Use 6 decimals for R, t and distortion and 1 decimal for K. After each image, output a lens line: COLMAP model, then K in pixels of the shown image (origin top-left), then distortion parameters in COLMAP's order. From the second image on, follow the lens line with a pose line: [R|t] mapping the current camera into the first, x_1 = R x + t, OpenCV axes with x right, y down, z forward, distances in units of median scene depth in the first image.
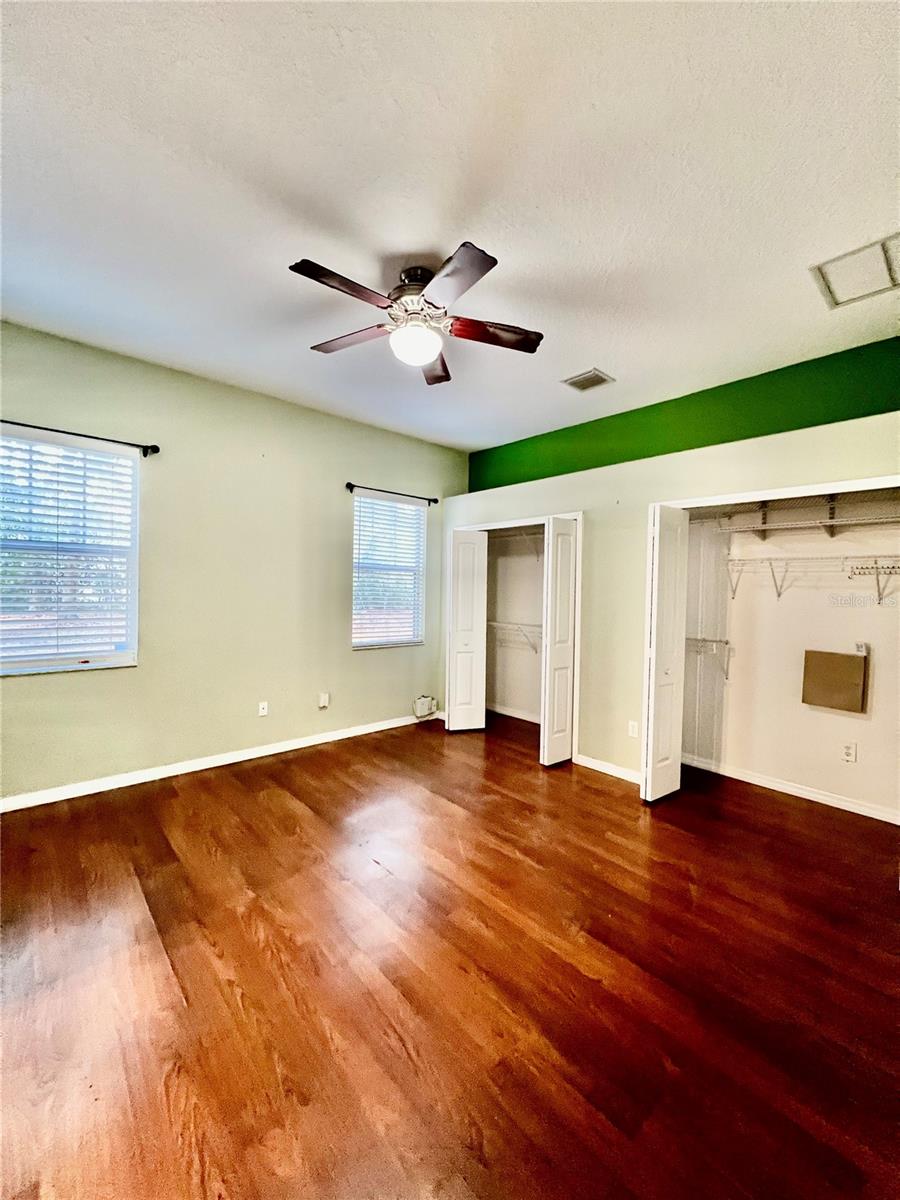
lens RADIAL K [[478.1, 0, 452.5], [0, 478.1, 601.1], [0, 0, 1]] dist [-0.000772, 0.000486]
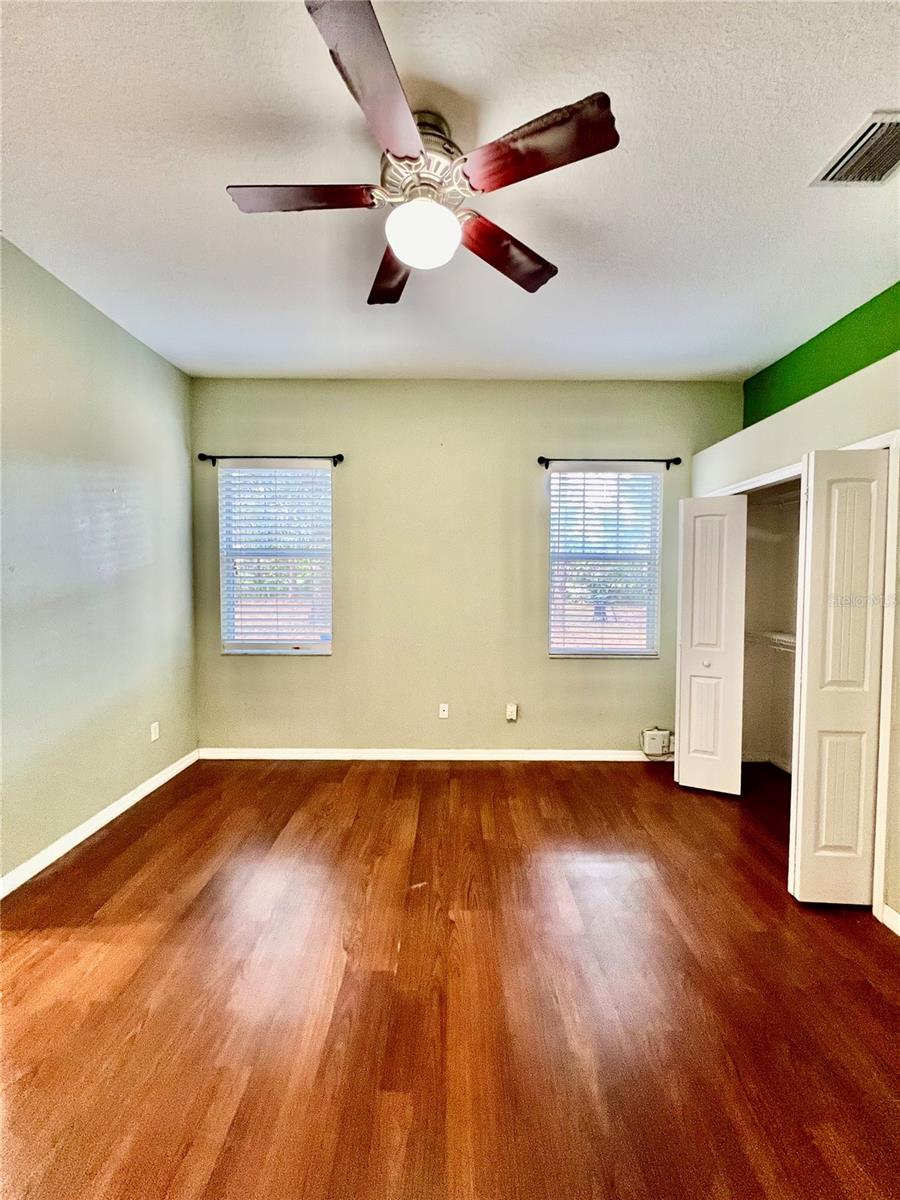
lens RADIAL K [[478.1, 0, 450.6], [0, 478.1, 599.5], [0, 0, 1]] dist [-0.000772, 0.000486]
pose [[0.743991, 0.016680, -0.667982, 0.240477], [-0.008249, 0.999841, 0.015780, -0.011964], [0.668139, -0.006230, 0.744010, 0.290741]]
